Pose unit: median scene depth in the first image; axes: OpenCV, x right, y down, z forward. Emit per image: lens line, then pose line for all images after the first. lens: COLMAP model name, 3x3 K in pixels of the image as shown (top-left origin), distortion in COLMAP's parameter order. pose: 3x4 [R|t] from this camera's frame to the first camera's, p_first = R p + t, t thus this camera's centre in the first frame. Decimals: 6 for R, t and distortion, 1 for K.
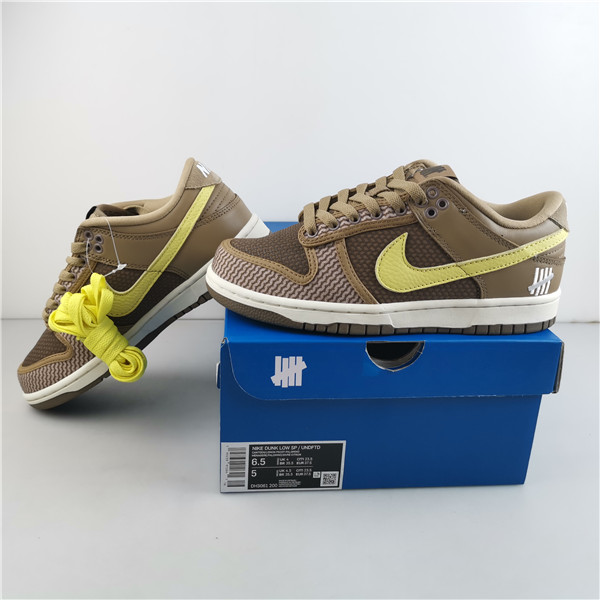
lens RADIAL K [[686.1, 0, 301.5], [0, 686.1, 302.2], [0, 0, 1]] dist [0.033528, 0.000000]
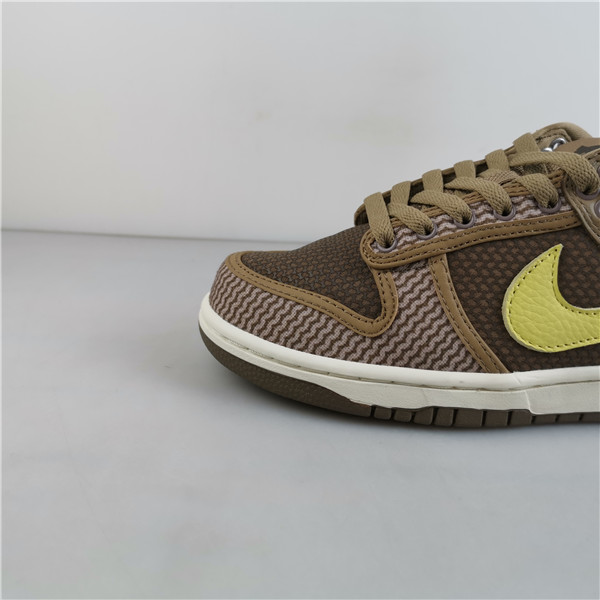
lens RADIAL K [[686.1, 0, 299.1], [0, 686.1, 298.4], [0, 0, 1]] dist [0.033528, 0.000000]
pose [[0.999923, 0.009089, -0.008465, -0.050995], [-0.009252, 0.999771, -0.019320, -0.044113], [0.008288, 0.019397, 0.999778, 0.435535]]
